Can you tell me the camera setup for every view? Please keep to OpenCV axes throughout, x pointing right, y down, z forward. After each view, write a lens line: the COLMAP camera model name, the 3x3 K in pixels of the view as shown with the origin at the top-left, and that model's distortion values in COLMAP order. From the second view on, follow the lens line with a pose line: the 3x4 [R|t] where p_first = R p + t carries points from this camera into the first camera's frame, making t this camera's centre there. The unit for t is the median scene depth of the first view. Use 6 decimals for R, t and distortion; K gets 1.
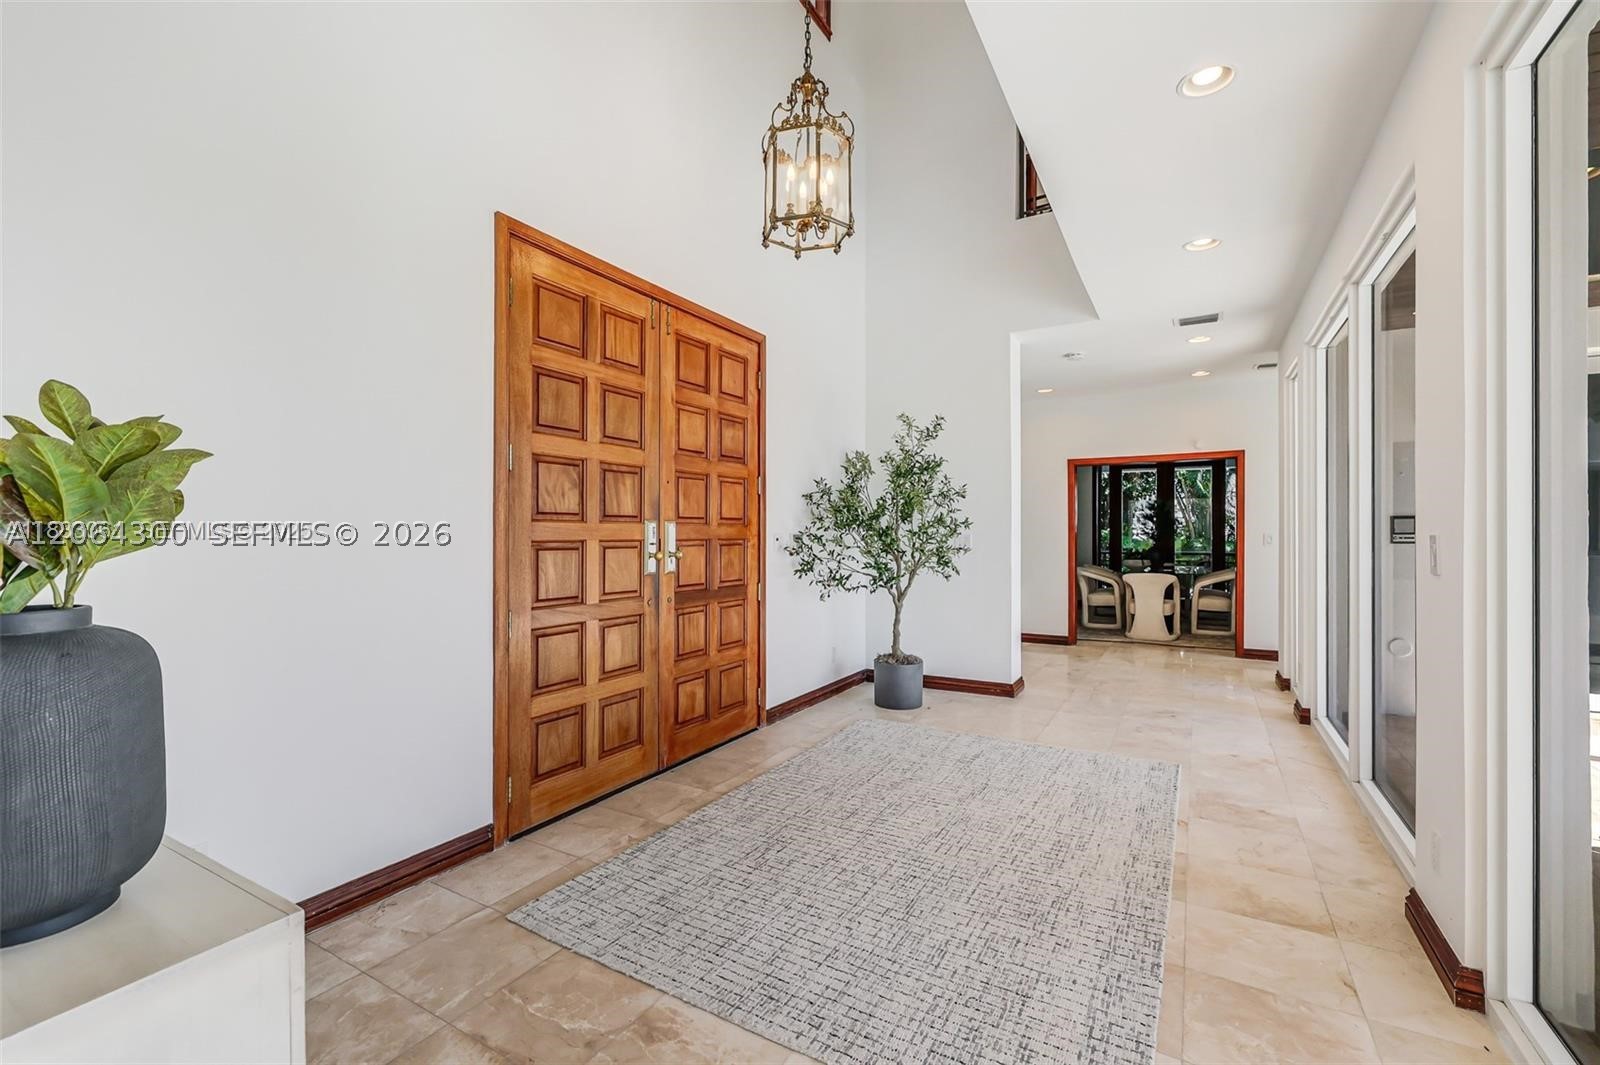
lens RADIAL K [[699.8, 0, 800.0], [0, 699.8, 532.5], [0, 0, 1]] dist [-0.000473, -0.000158]
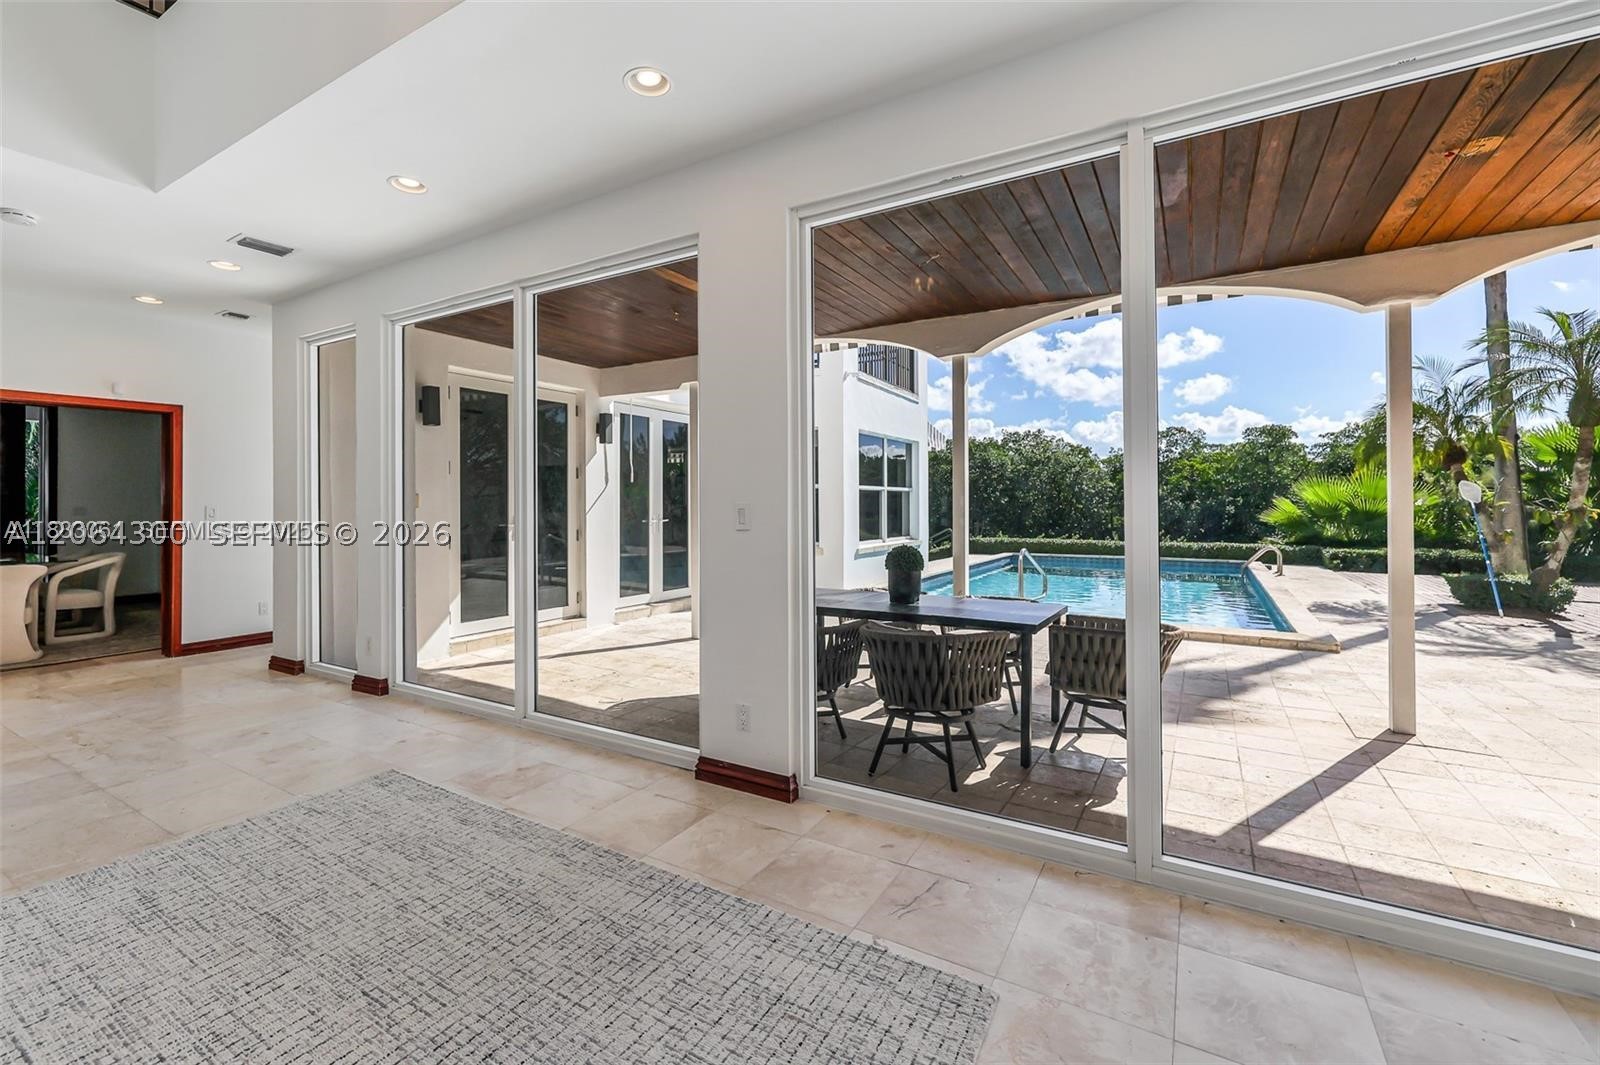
lens RADIAL K [[671.0, 0, 799.2], [0, 671.0, 503.7], [0, 0, 1]] dist [-0.000636, -0.000148]
pose [[0.015922, 0.002326, 0.999871, -0.345413], [0.001775, 0.999996, -0.002354, 0.004618], [-0.999872, 0.001812, 0.015918, 0.581099]]
